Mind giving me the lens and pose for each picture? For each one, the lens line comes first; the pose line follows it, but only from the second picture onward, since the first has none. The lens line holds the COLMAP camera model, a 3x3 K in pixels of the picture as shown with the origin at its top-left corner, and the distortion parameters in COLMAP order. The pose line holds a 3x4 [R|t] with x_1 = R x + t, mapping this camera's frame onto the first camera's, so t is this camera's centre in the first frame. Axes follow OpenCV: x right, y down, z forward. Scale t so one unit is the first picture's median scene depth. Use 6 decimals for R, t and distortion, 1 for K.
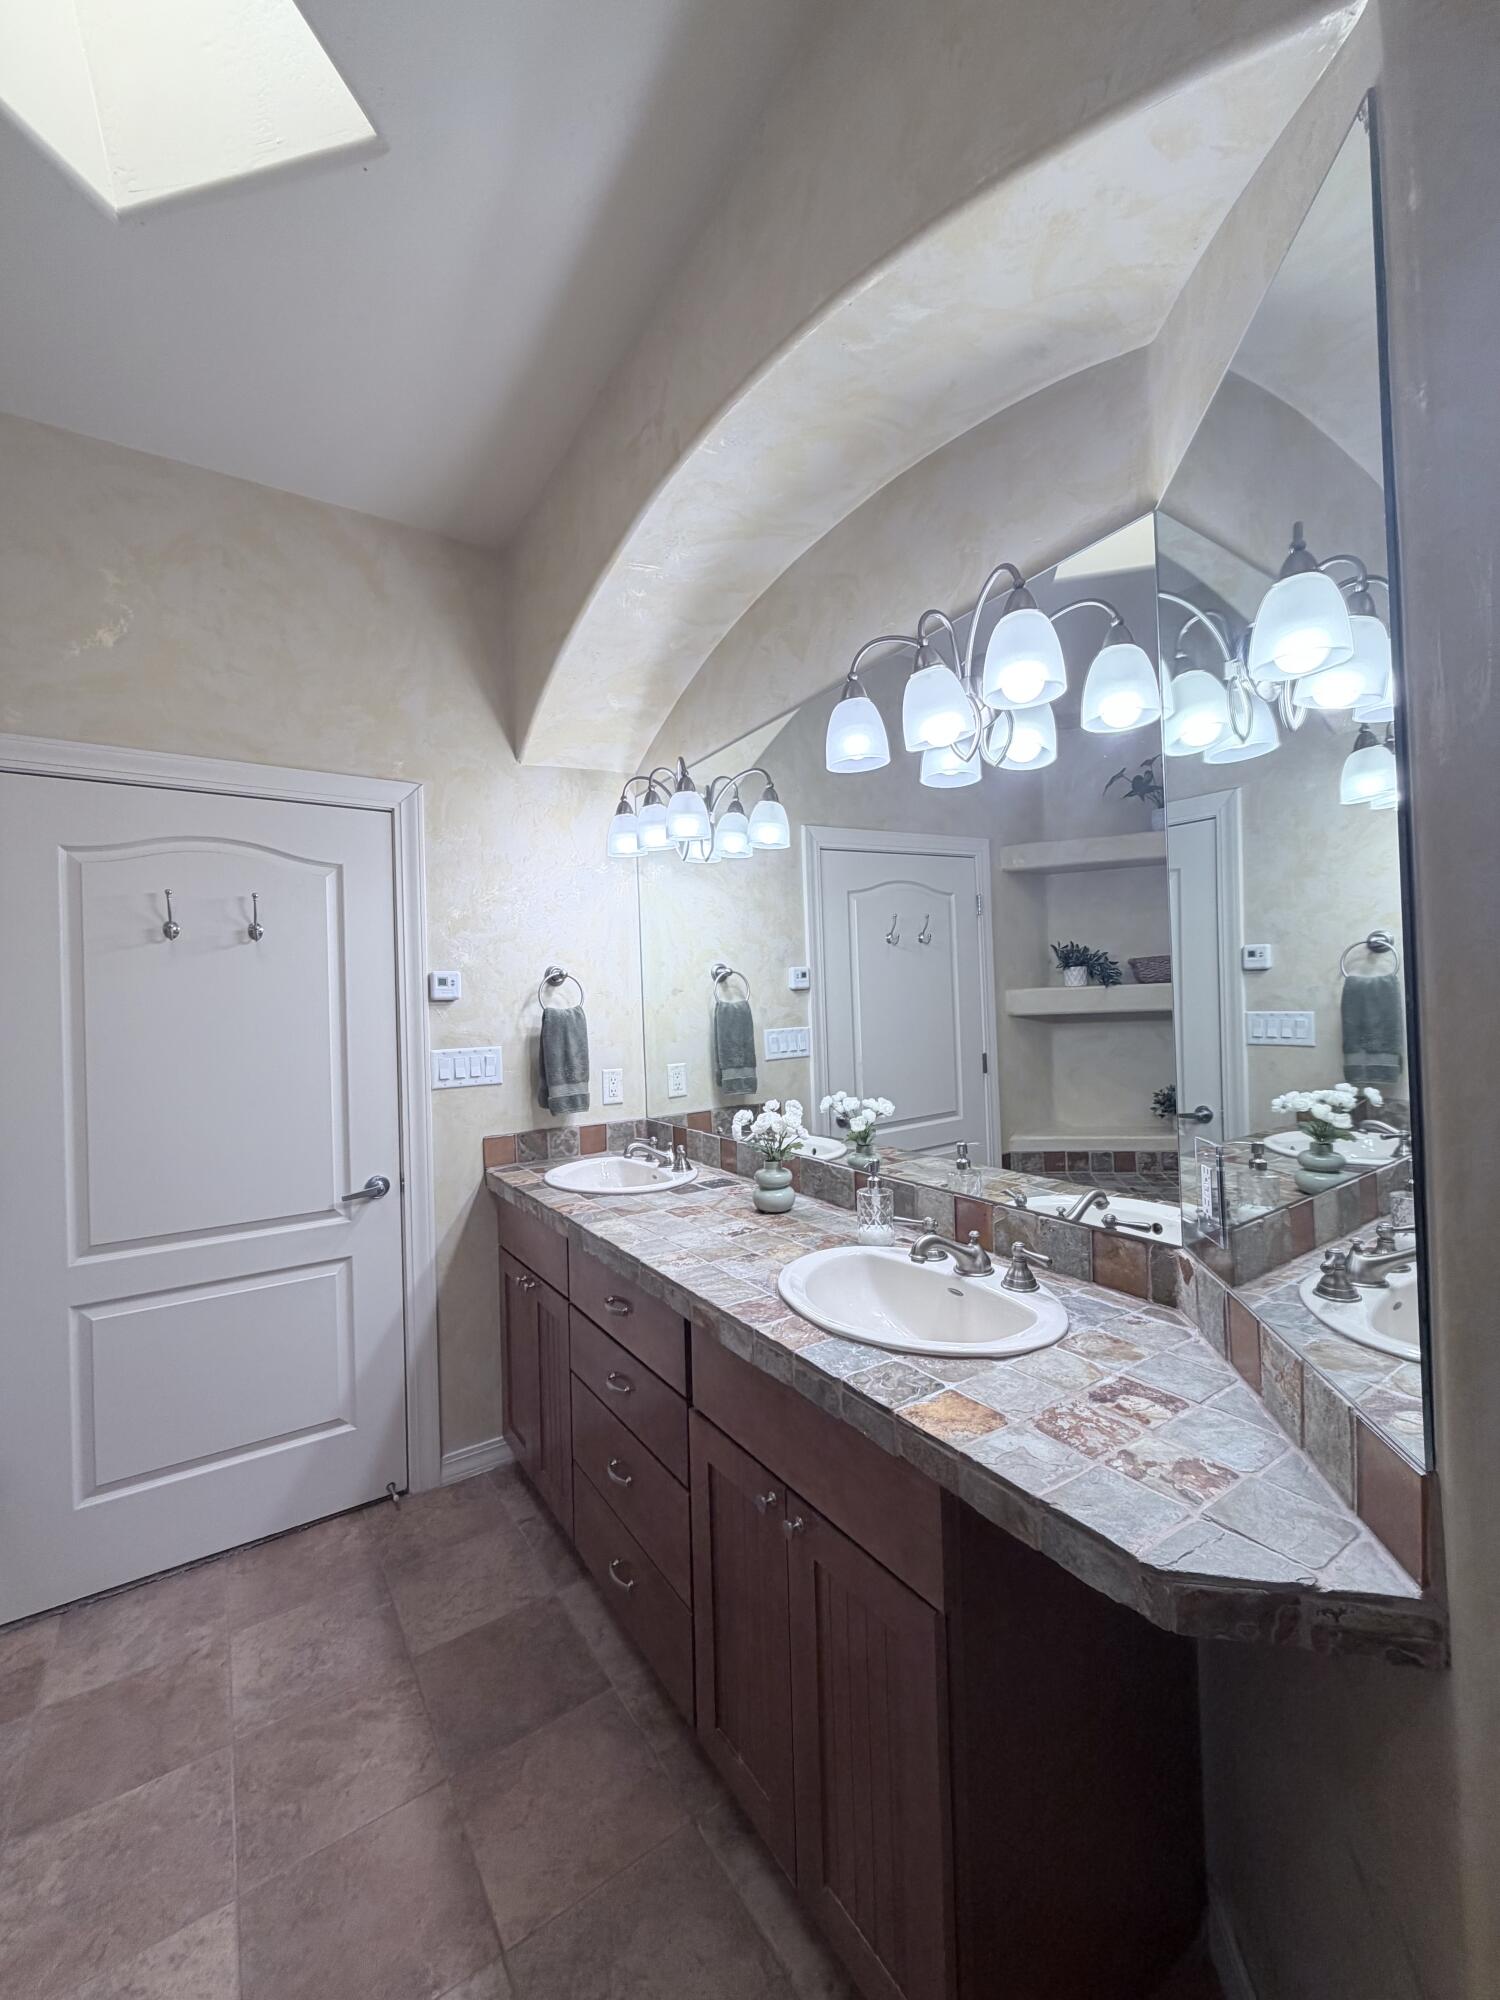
lens RADIAL K [[797.8, 0, 750.5], [0, 797.8, 997.0], [0, 0, 1]] dist [-0.001240, 0.001058]
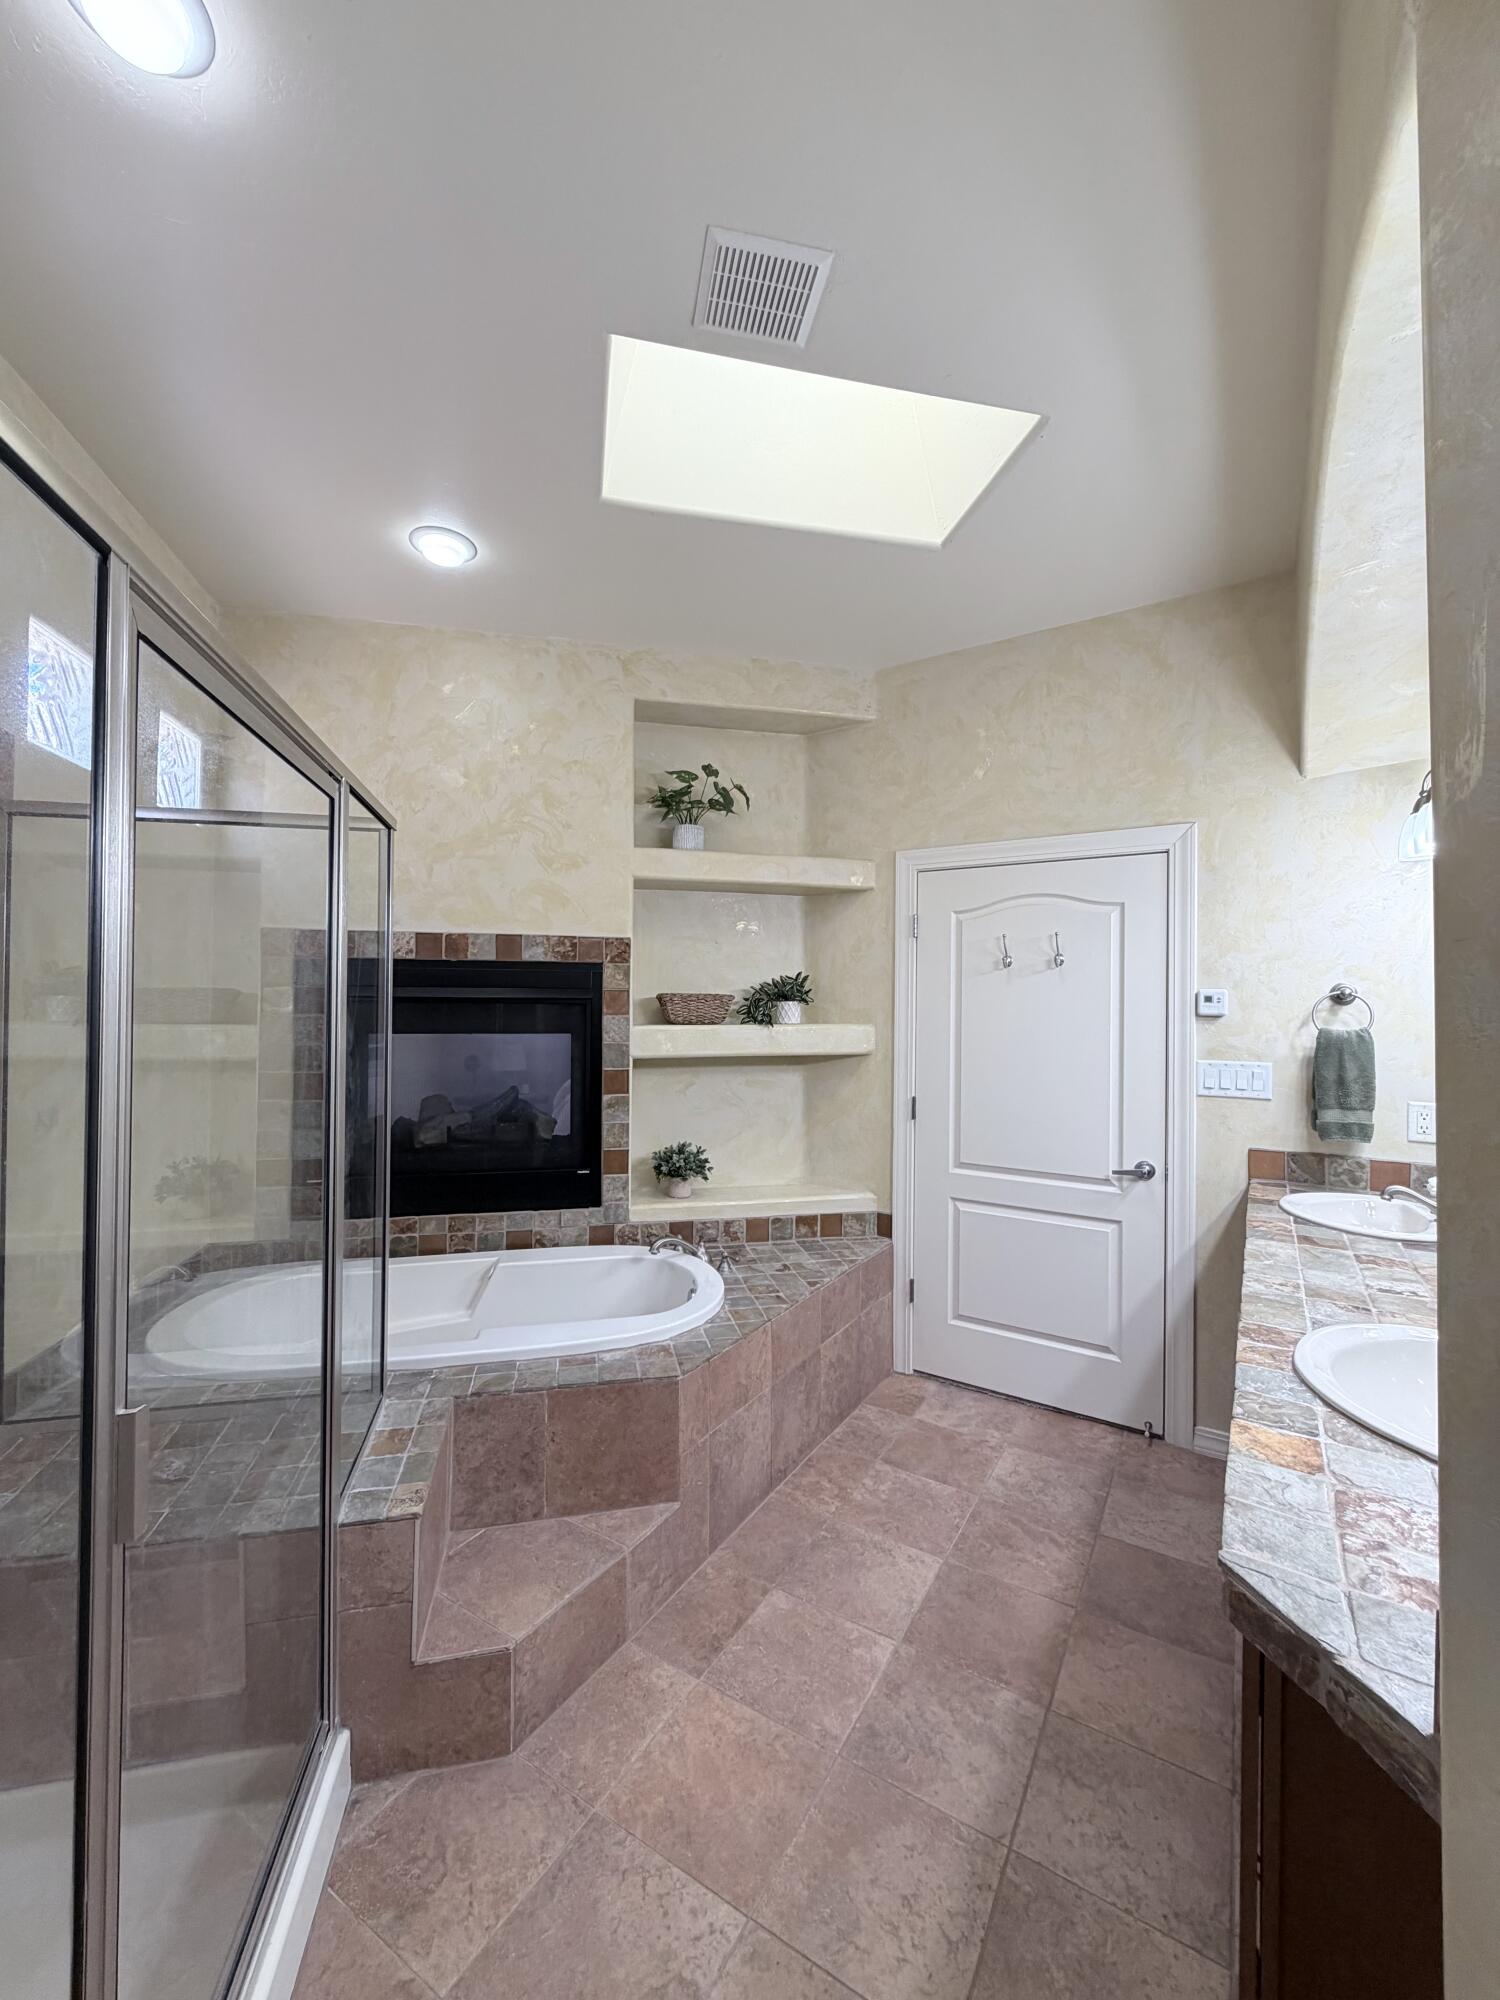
lens RADIAL K [[797.8, 0, 750.5], [0, 797.8, 997.0], [0, 0, 1]] dist [-0.001240, 0.001058]
pose [[0.412460, 0.022760, -0.910691, 0.380765], [-0.017380, 0.999702, 0.017113, -0.032038], [0.910810, 0.008769, 0.412733, -0.032352]]
